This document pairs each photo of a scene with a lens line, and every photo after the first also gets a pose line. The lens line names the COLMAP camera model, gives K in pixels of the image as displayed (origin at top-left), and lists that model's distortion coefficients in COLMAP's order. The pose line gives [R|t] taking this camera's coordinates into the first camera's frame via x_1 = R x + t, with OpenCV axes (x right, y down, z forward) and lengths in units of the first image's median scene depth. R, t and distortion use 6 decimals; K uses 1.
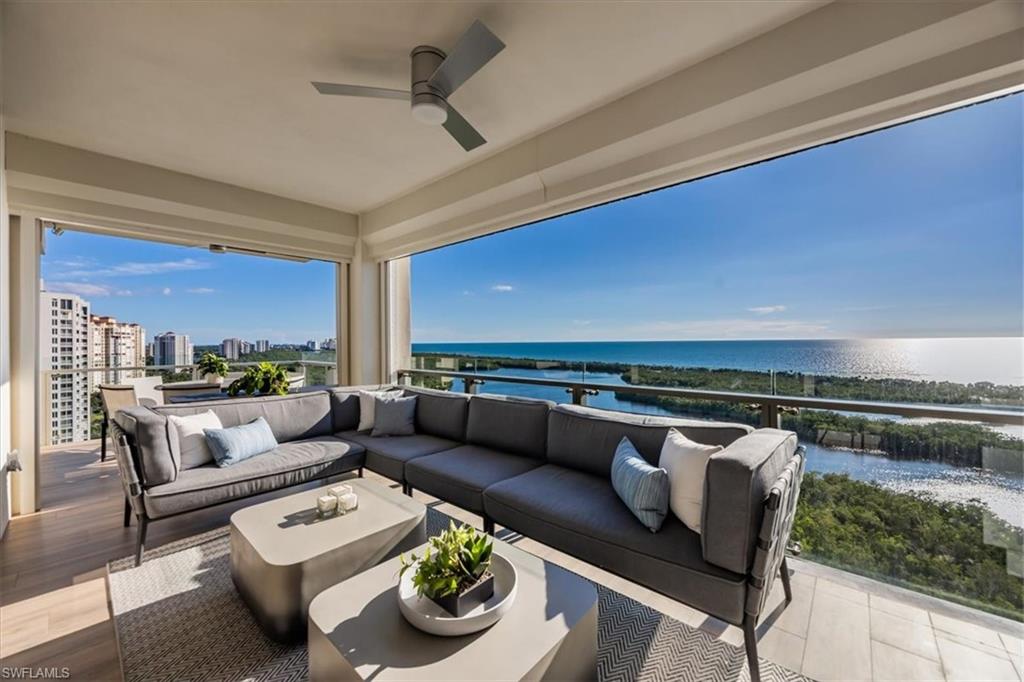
lens RADIAL K [[402.3, 0, 512.6], [0, 402.3, 339.9], [0, 0, 1]] dist [-0.014108, 0.000340]
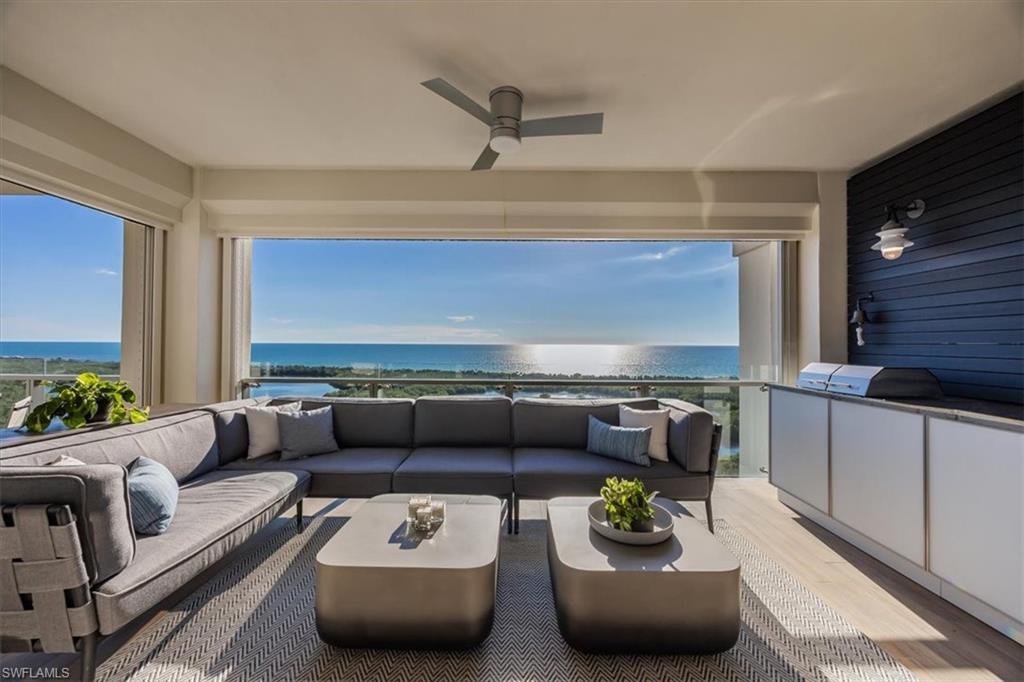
lens RADIAL K [[402.3, 0, 521.4], [0, 402.3, 339.5], [0, 0, 1]] dist [-0.014108, 0.000340]
pose [[0.727775, 0.021704, 0.685472, -0.687002], [-0.016531, 0.999764, -0.014104, -0.000268], [-0.685616, -0.001067, 0.727962, 0.107139]]
